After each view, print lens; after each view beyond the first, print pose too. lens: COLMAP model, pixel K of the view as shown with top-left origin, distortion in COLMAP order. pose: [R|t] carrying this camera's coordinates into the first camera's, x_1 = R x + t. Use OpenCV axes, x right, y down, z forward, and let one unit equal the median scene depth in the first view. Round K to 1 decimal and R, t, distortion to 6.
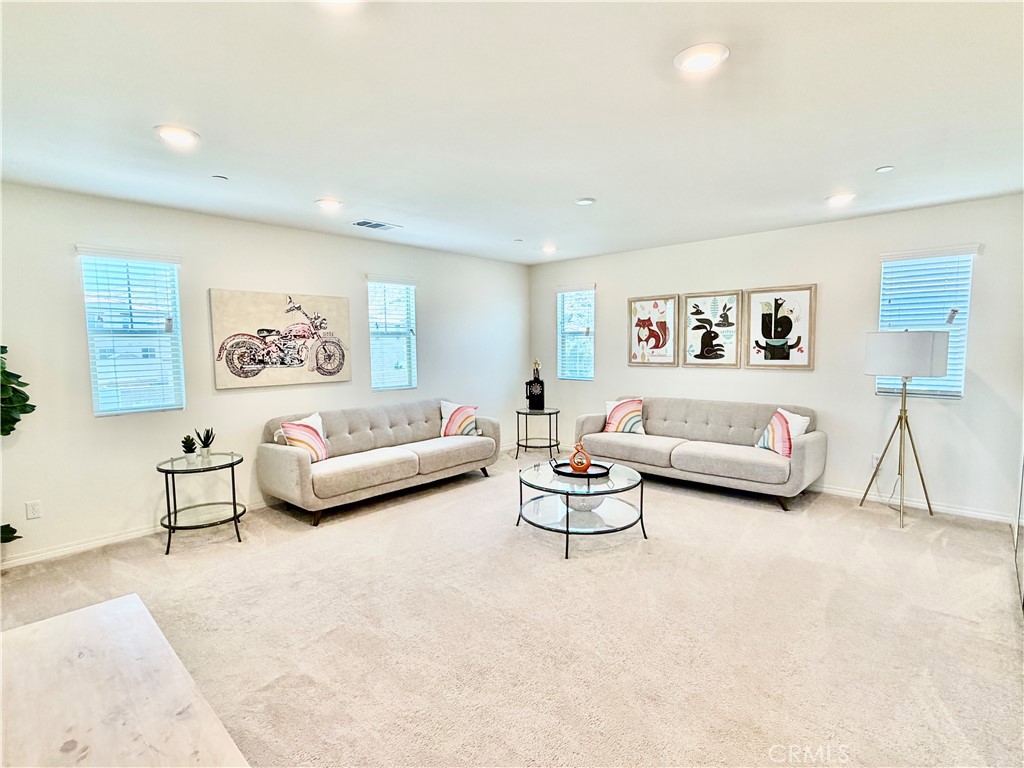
lens RADIAL K [[511.9, 0, 512.0], [0, 511.9, 384.0], [0, 0, 1]] dist [-0.000085, -0.000055]
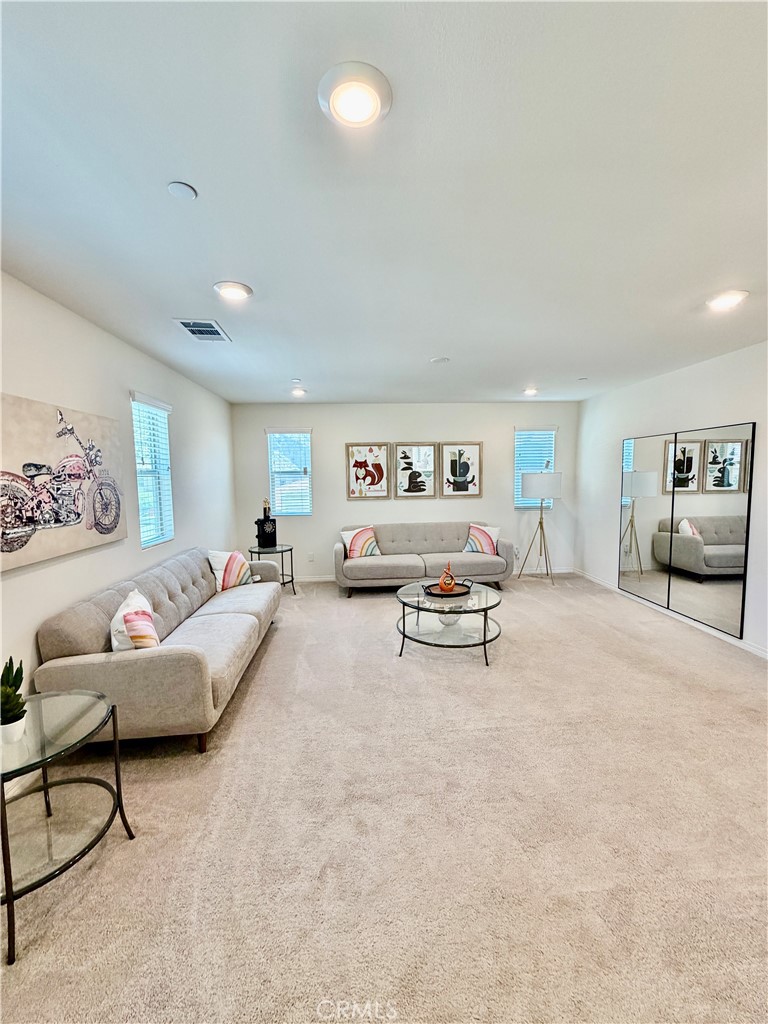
lens RADIAL K [[407.7, 0, 385.1], [0, 407.7, 508.0], [0, 0, 1]] dist [-0.001800, -0.000259]
pose [[0.682497, -0.058800, 0.728519, -0.465973], [0.066926, 0.997599, 0.017820, -0.033107], [-0.727818, 0.036595, 0.684793, 0.339768]]
